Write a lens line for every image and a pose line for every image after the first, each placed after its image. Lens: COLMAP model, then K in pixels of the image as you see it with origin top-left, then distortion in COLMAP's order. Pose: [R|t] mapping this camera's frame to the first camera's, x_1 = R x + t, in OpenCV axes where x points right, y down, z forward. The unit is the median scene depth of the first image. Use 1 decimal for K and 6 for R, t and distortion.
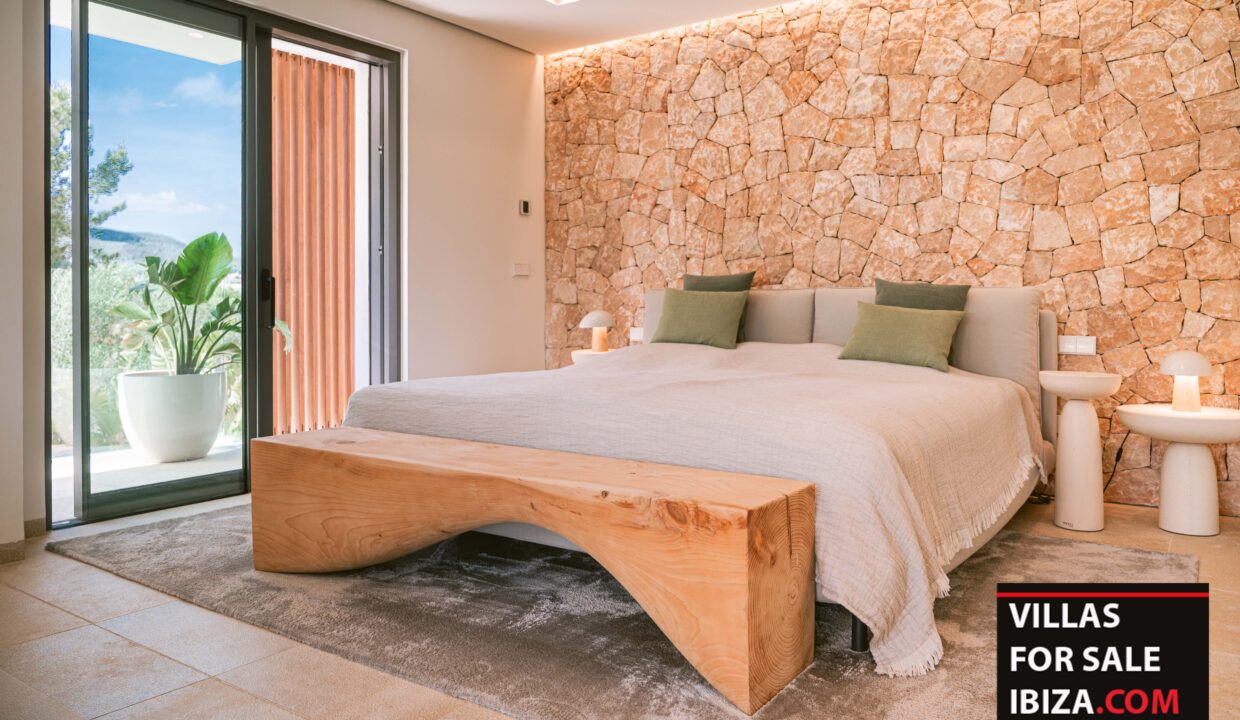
lens RADIAL K [[898.8, 0, 621.9], [0, 898.8, 304.5], [0, 0, 1]] dist [-0.001000, 0.000320]
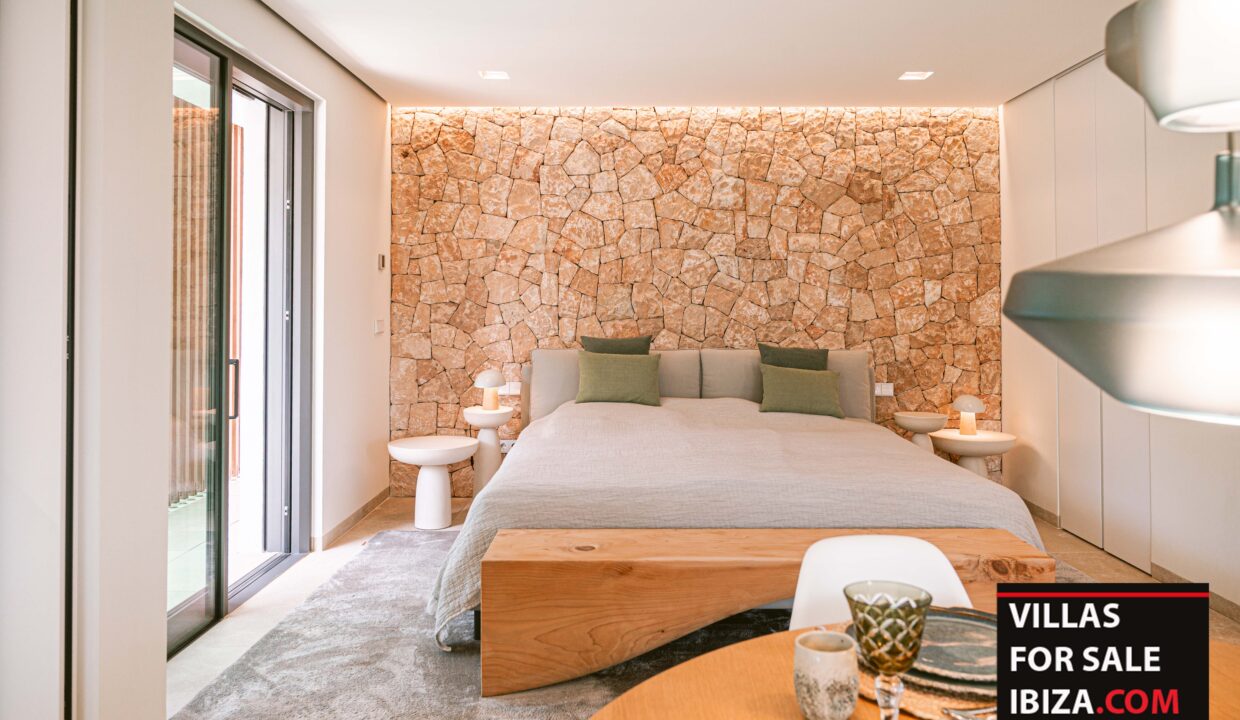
lens RADIAL K [[867.2, 0, 655.2], [0, 867.2, 279.6], [0, 0, 1]] dist [-0.007107, -0.000879]
pose [[0.812788, 0.016705, 0.582320, -0.507530], [-0.002142, 0.999668, -0.025688, -0.080245], [-0.582556, 0.019632, 0.812553, 0.082950]]
